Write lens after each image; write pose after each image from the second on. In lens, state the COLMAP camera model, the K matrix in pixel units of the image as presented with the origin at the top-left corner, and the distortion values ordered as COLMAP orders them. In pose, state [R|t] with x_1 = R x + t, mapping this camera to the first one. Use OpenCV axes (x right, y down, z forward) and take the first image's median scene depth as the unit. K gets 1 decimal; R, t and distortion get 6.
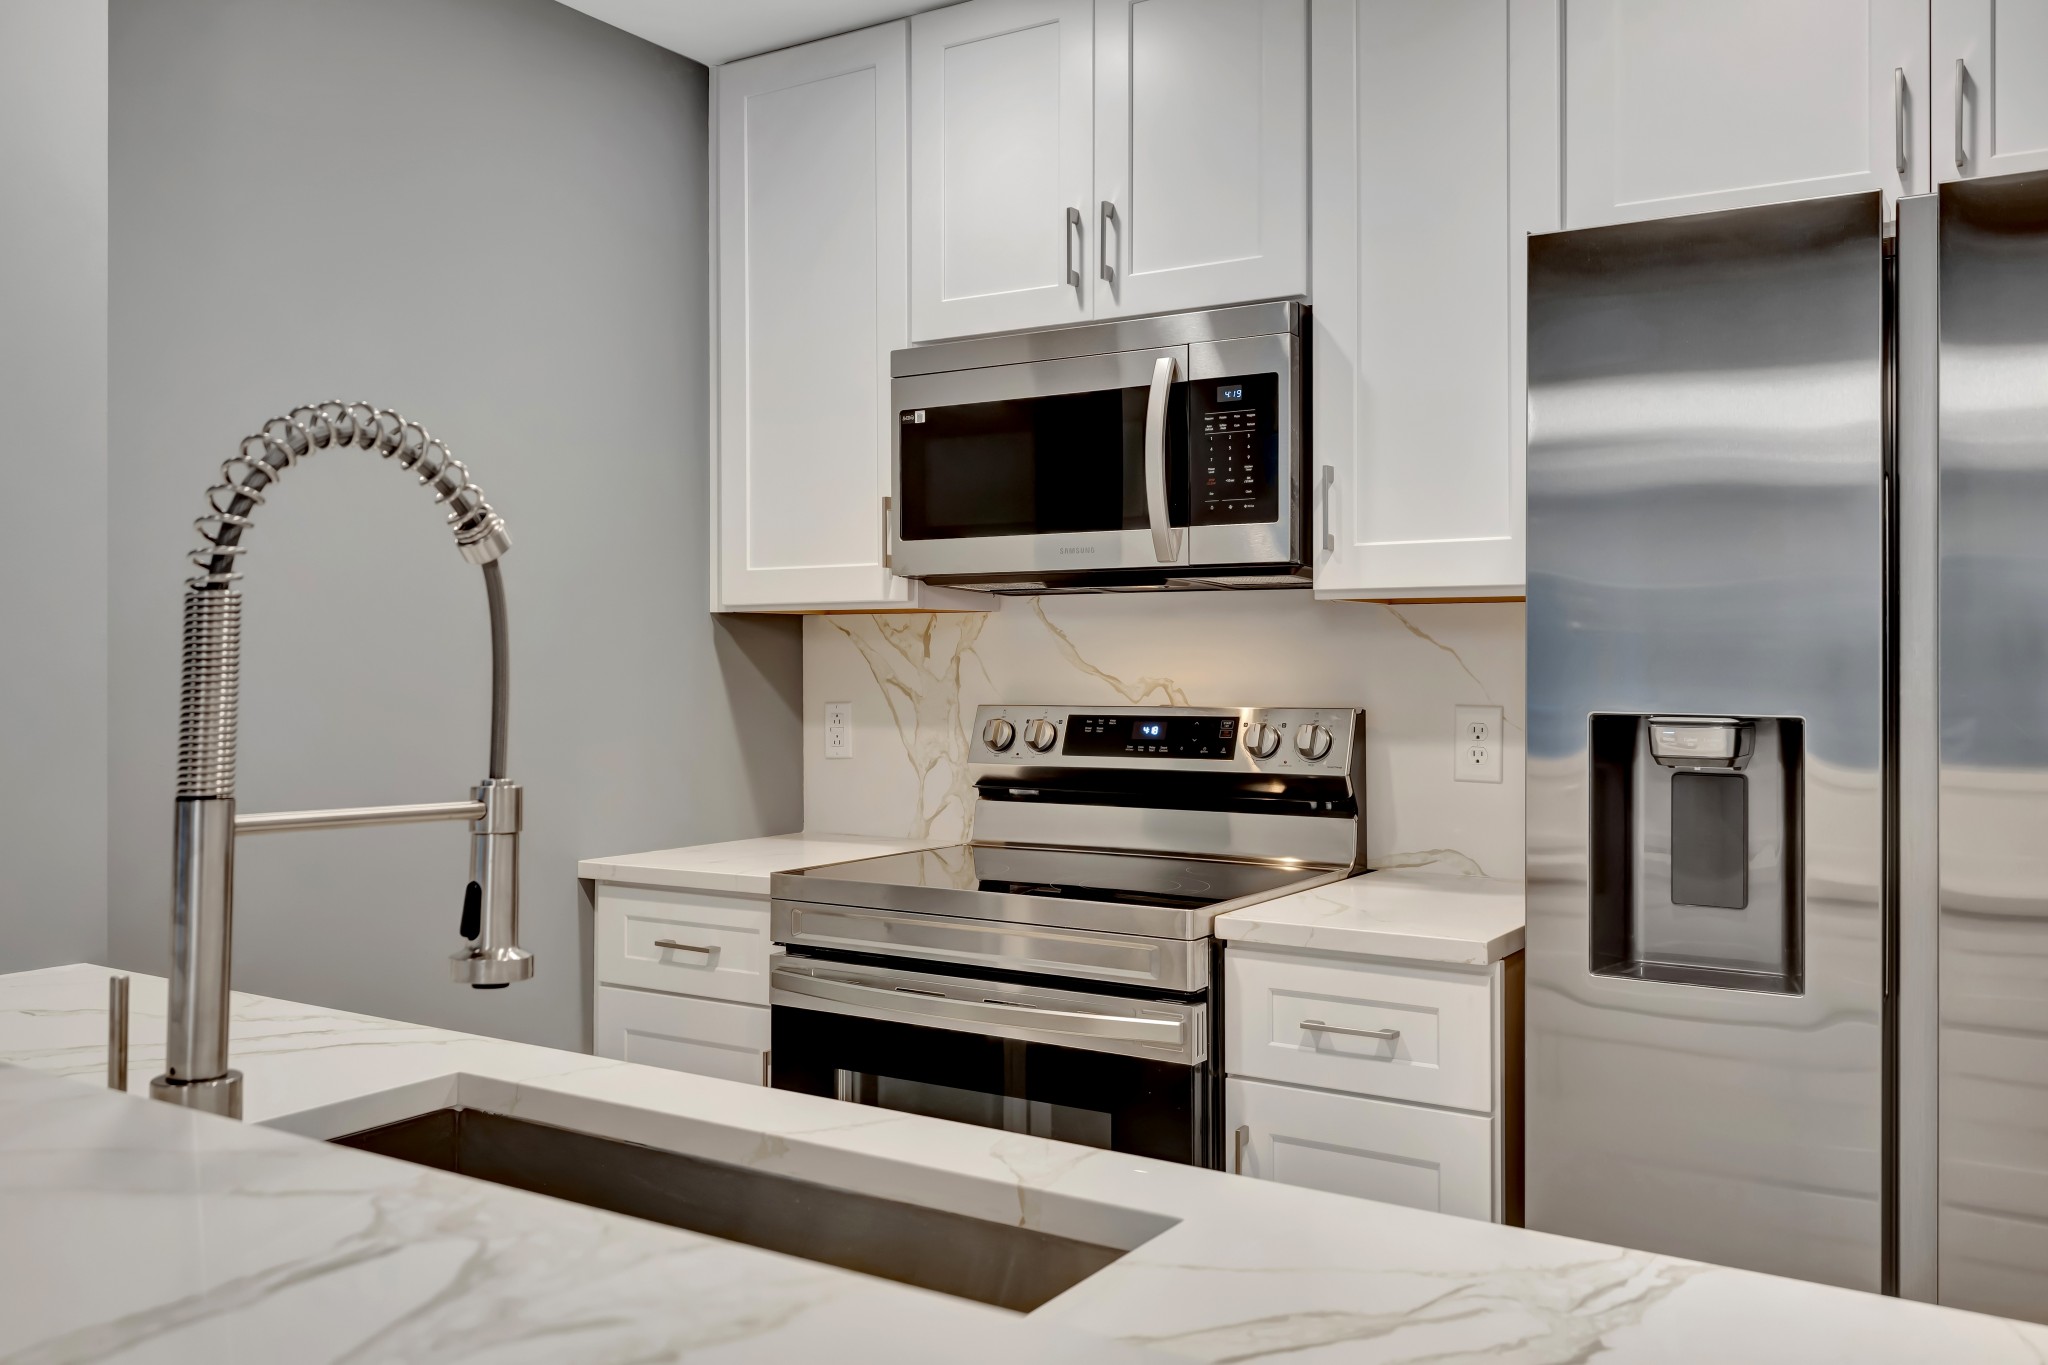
lens RADIAL K [[1645.2, 0, 1023.0], [0, 1645.2, 670.1], [0, 0, 1]] dist [0.001636, -0.000263]
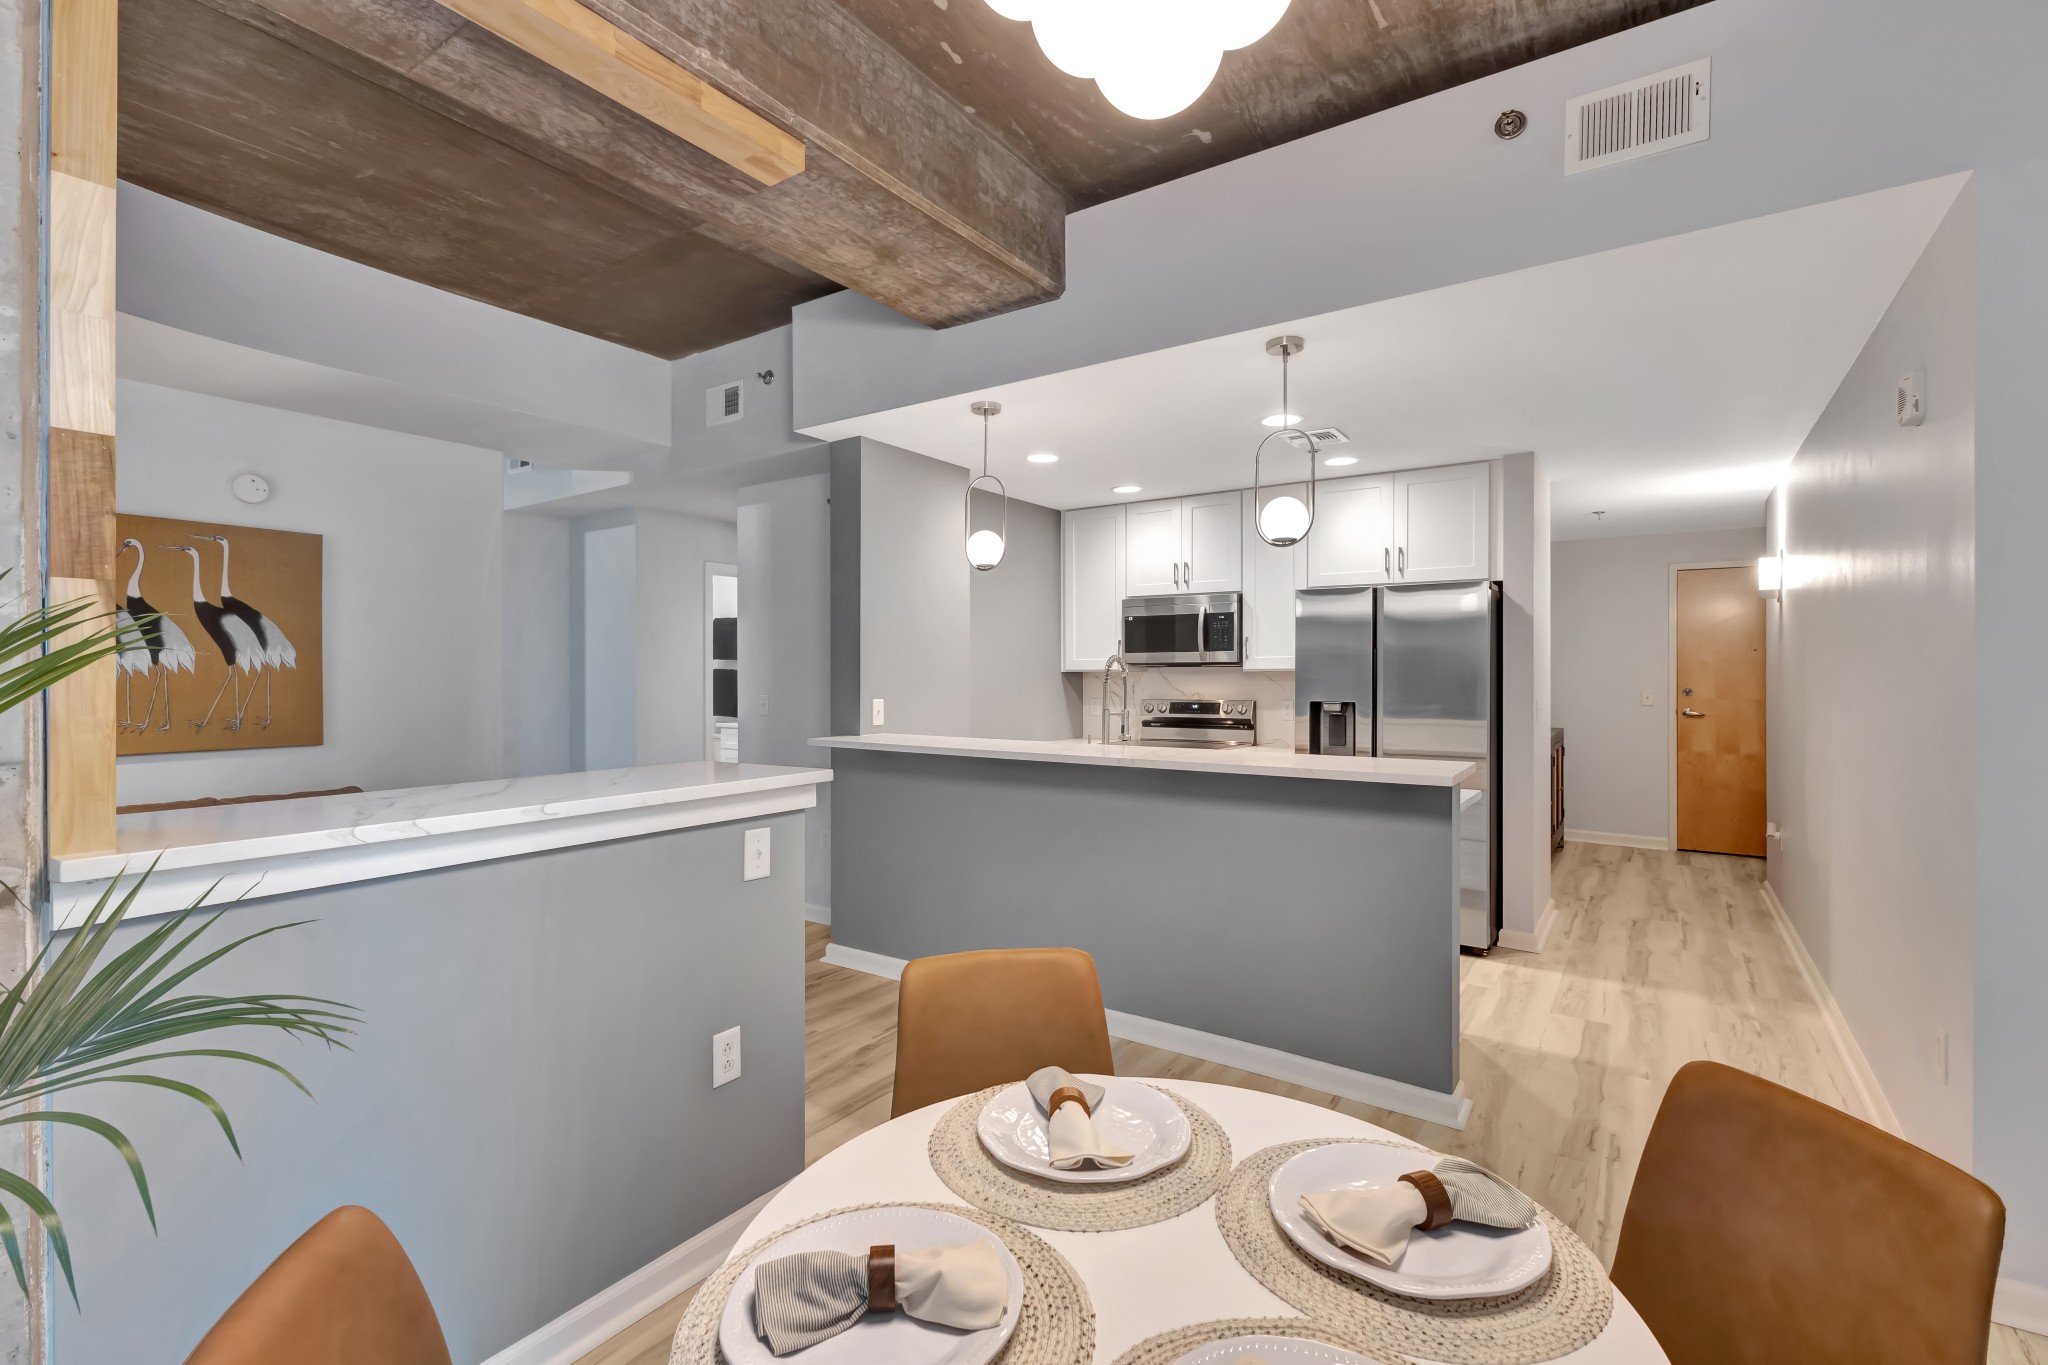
lens RADIAL K [[897.6, 0, 1023.3], [0, 897.6, 692.3], [0, 0, 1]] dist [0.001161, 0.000396]
pose [[0.999094, 0.001292, -0.042542, -0.225456], [-0.000808, 0.999935, 0.011385, -0.016632], [0.042554, -0.011340, 0.999030, -1.020661]]
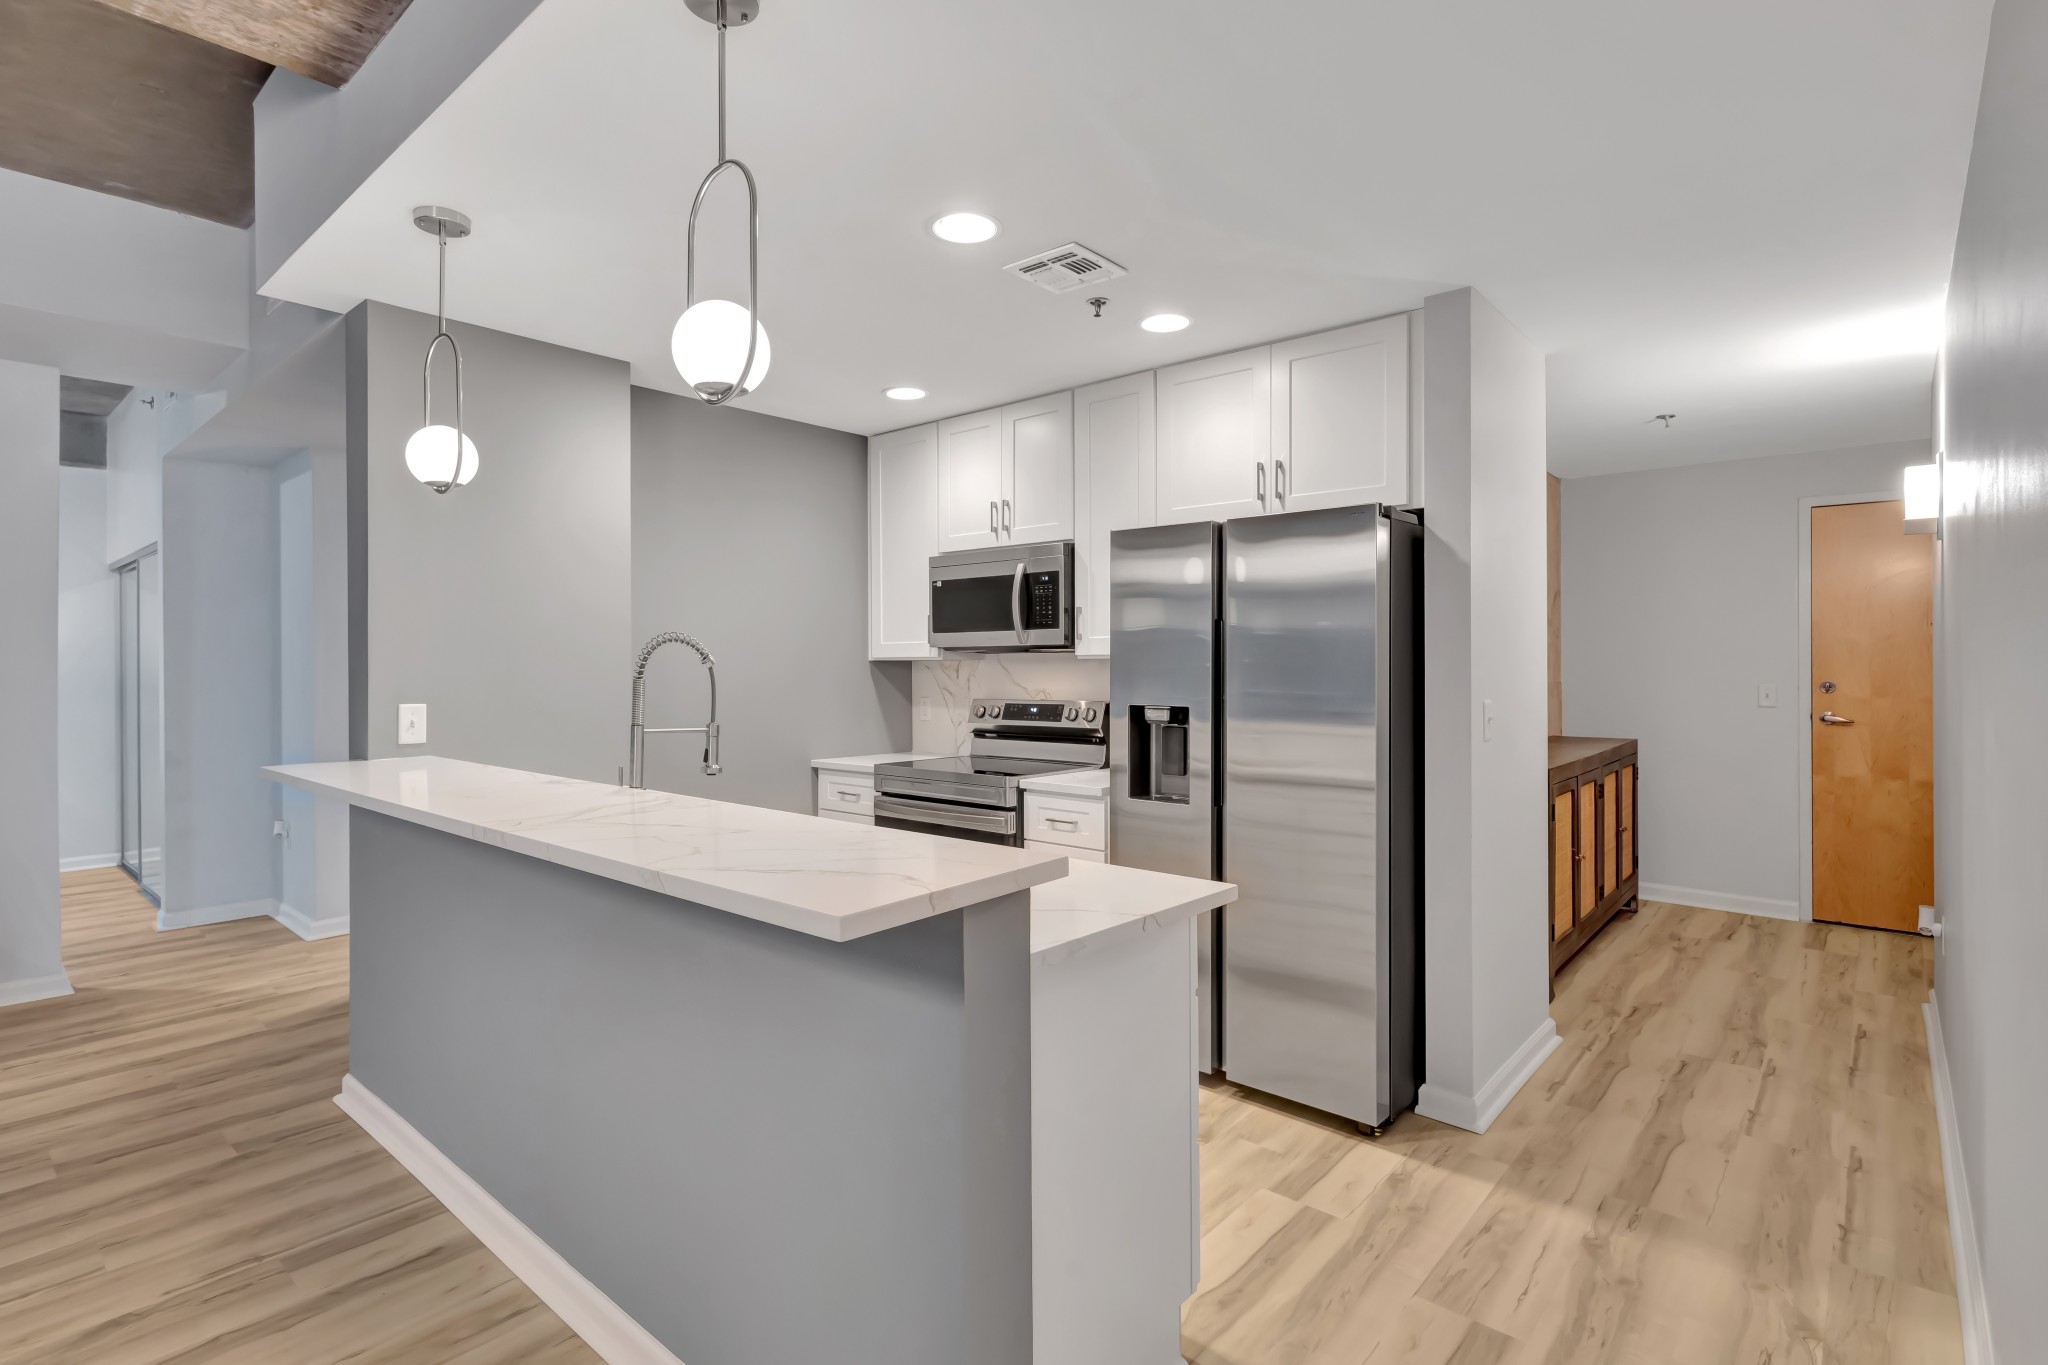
lens RADIAL K [[976.5, 0, 1024.0], [0, 976.5, 682.5], [0, 0, 1]] dist [-0.002515, -0.001951]
pose [[0.988553, 0.000129, -0.150874, 0.304491], [0.001488, 0.999943, 0.010609, -0.020980], [0.150867, -0.010712, 0.988496, -0.473336]]
